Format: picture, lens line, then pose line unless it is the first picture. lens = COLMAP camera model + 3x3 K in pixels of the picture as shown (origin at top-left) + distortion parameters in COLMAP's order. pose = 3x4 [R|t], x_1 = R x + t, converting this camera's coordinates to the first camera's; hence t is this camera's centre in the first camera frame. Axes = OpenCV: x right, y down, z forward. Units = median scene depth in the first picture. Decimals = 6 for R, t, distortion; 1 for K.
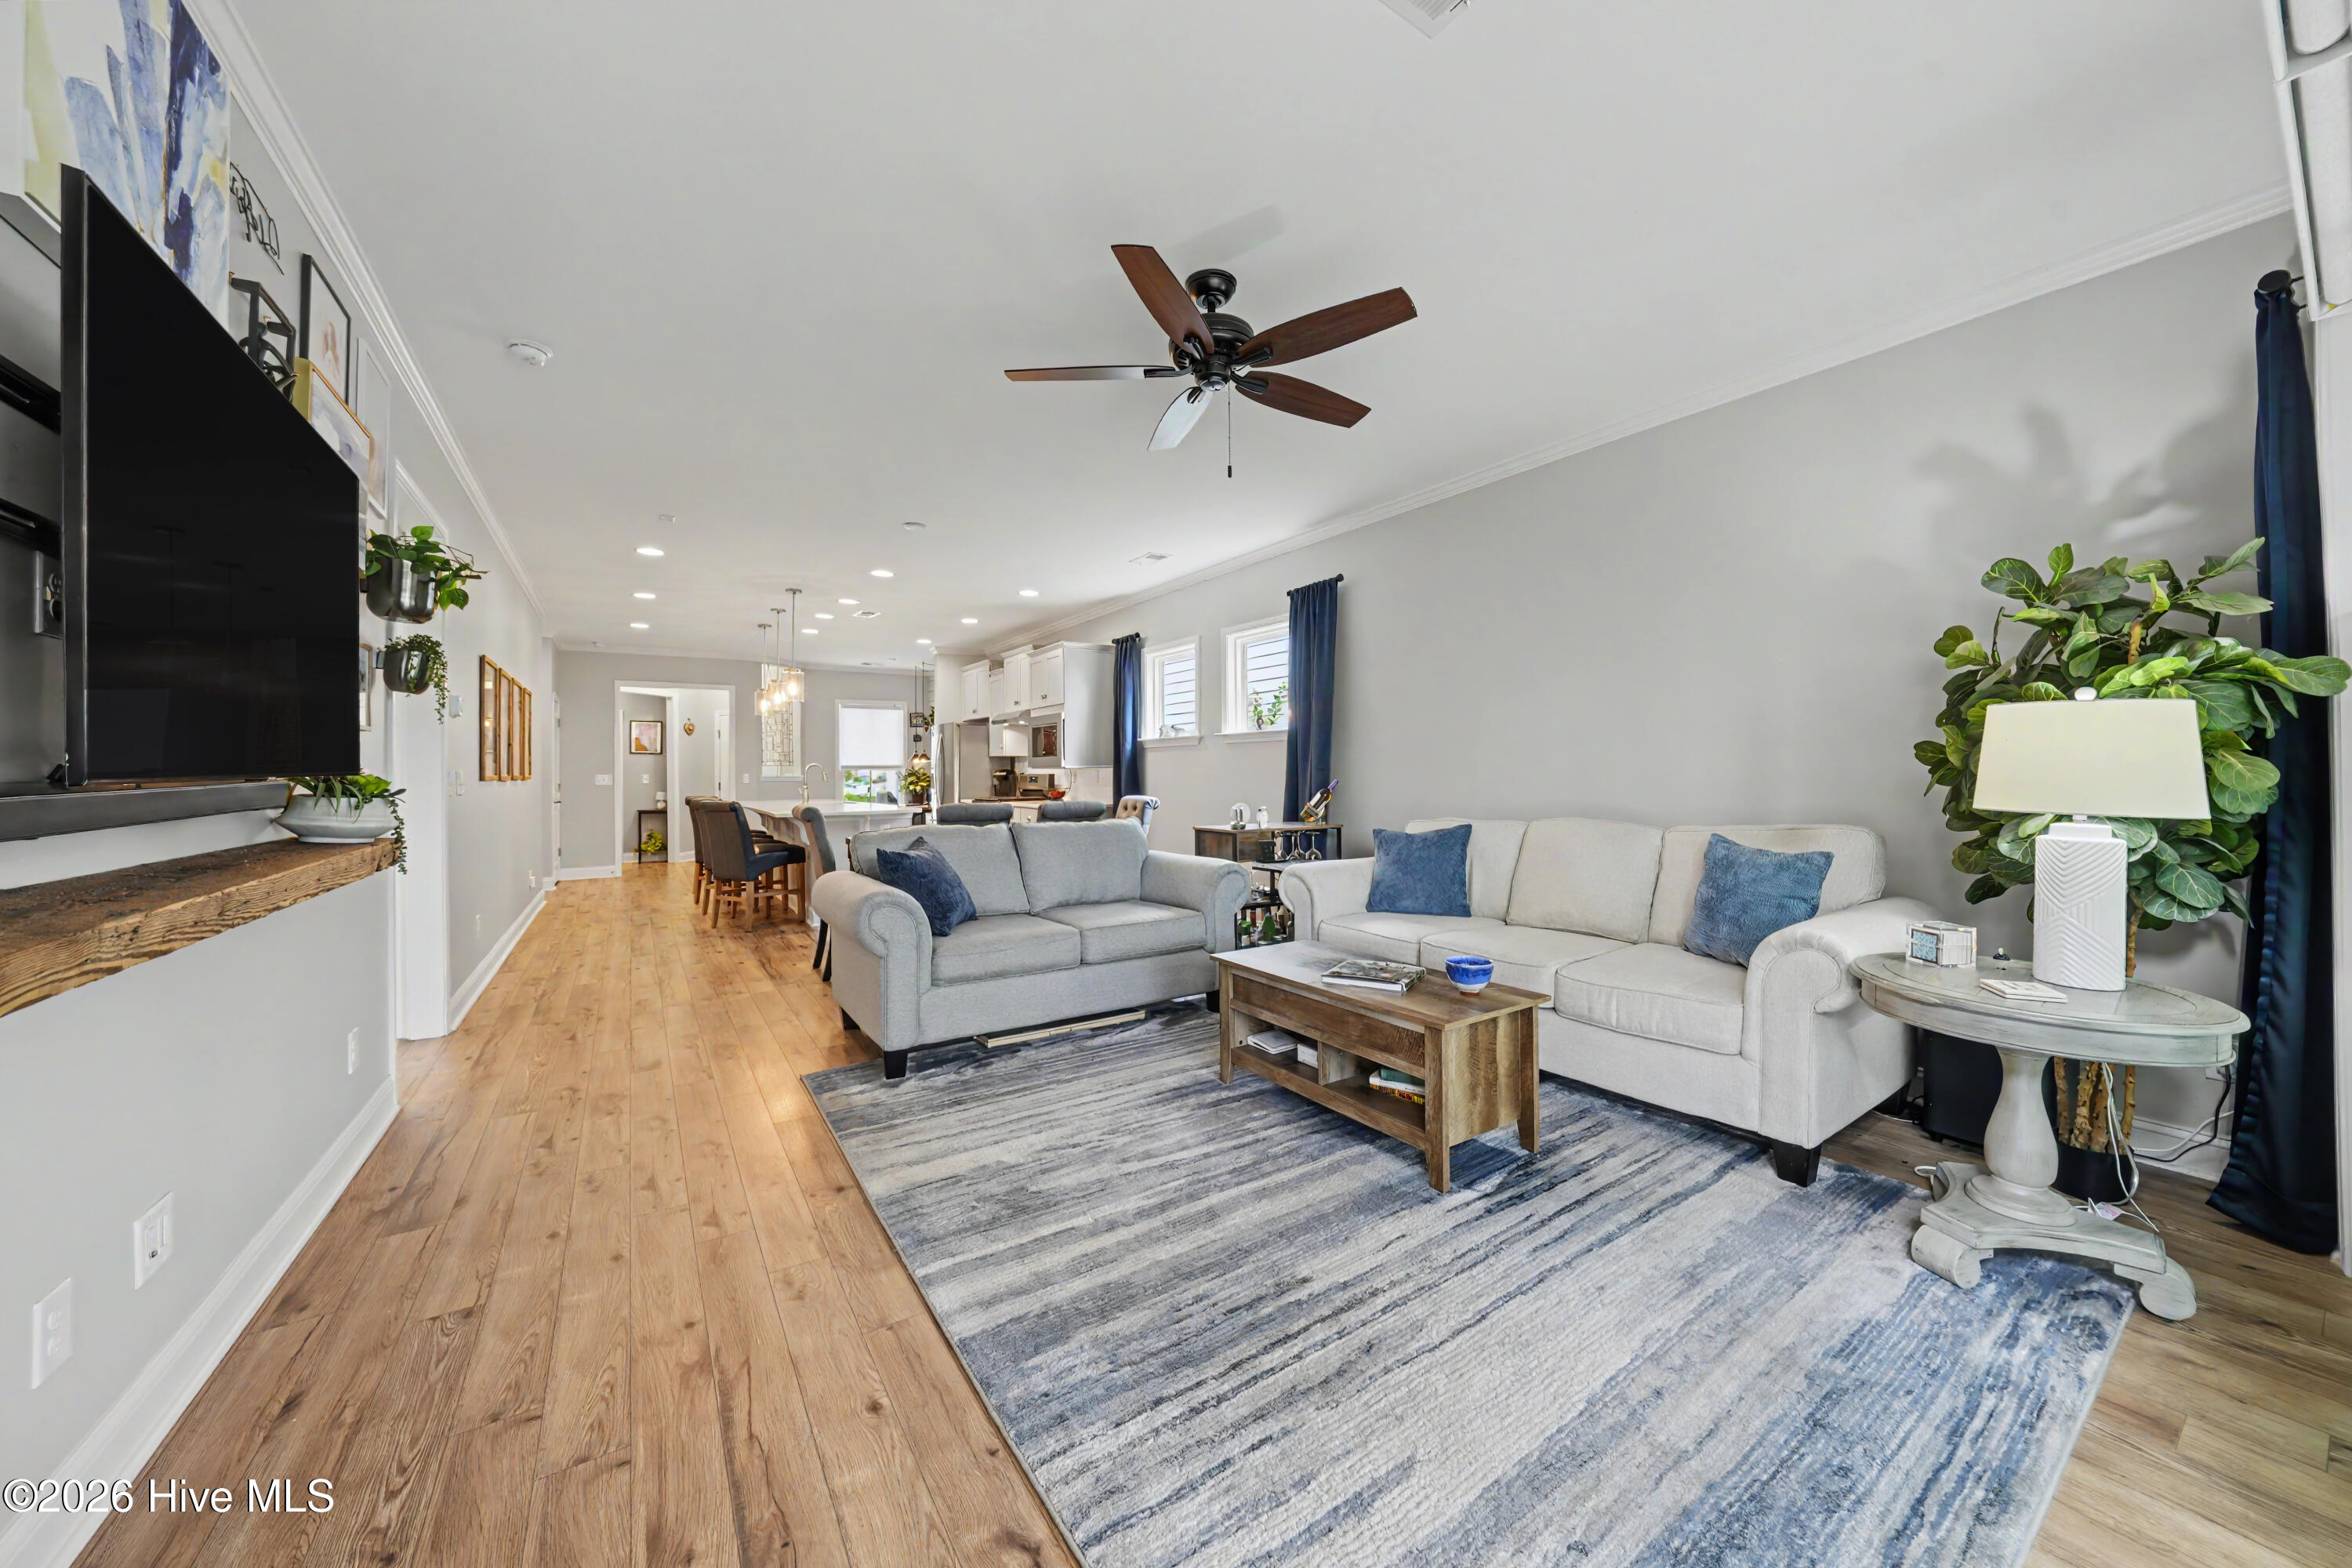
lens RADIAL K [[829.3, 0, 1189.0], [0, 829.3, 768.8], [0, 0, 1]] dist [-0.025974, 0.003064]
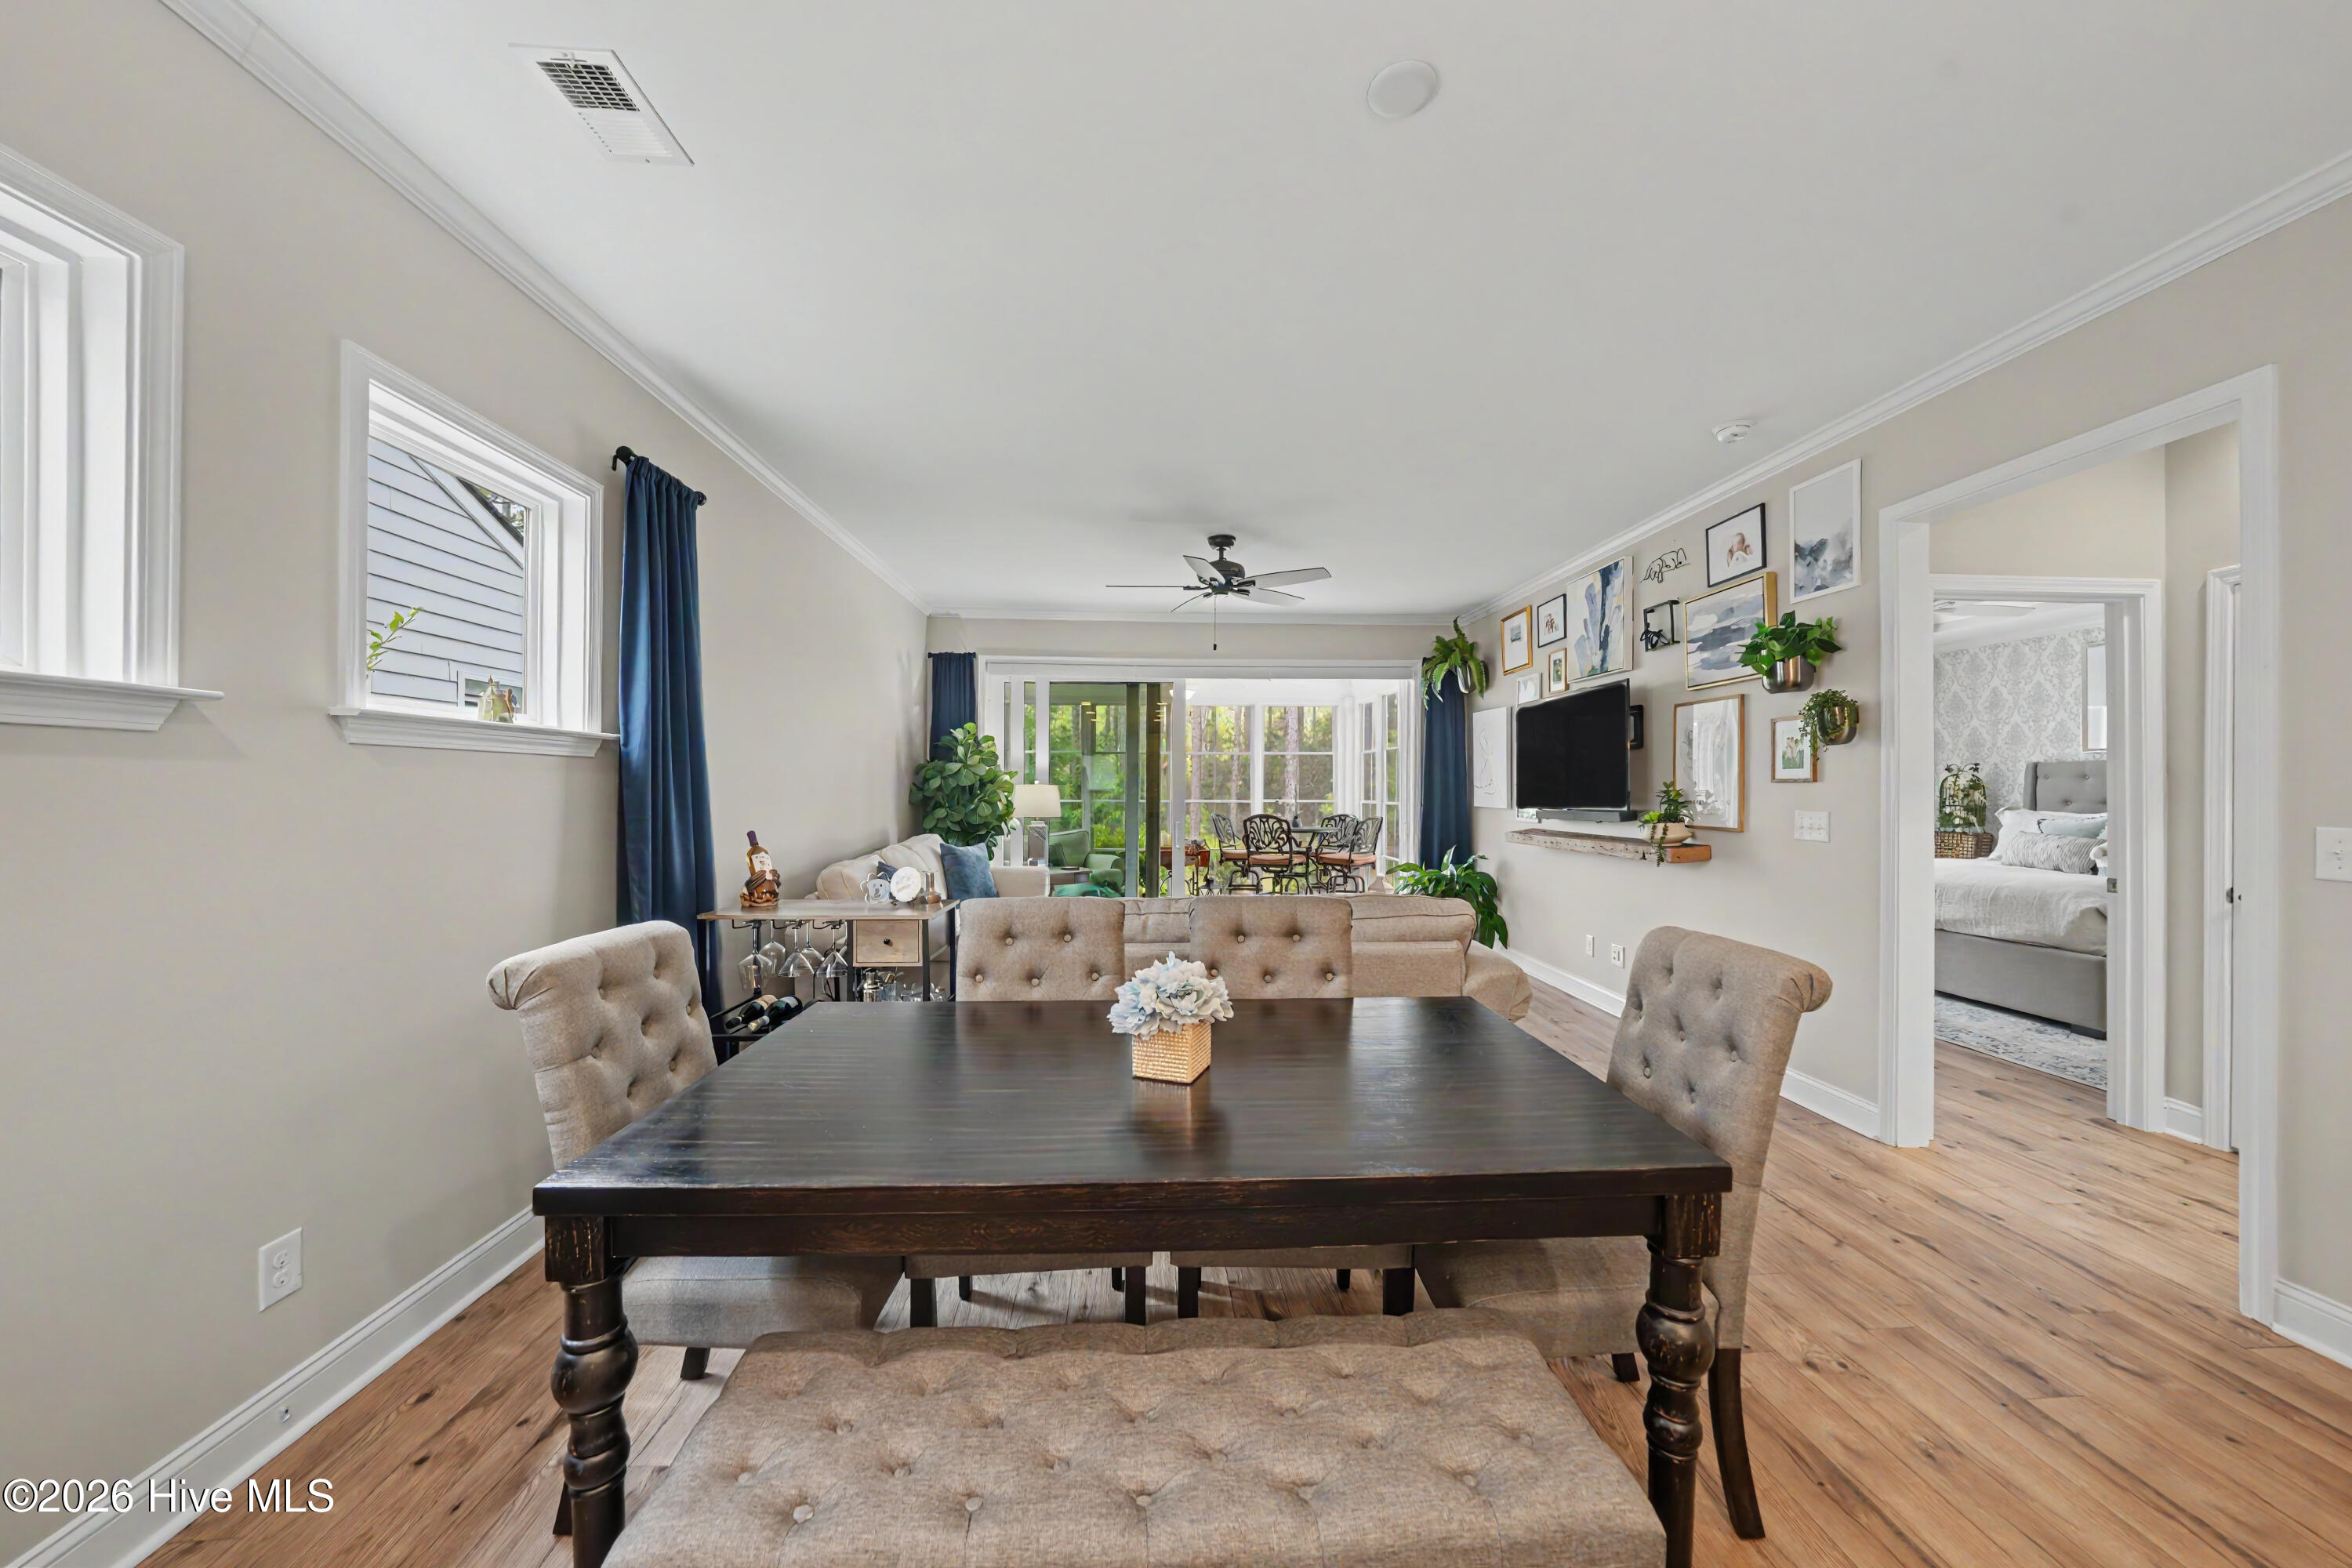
lens RADIAL K [[829.3, 0, 1184.5], [0, 829.3, 786.0], [0, 0, 1]] dist [-0.025974, 0.003064]
pose [[-0.859211, 0.007170, 0.511571, -0.775333], [0.002366, 0.999947, -0.010040, -0.027446], [-0.511616, -0.007416, -0.859182, 2.431876]]
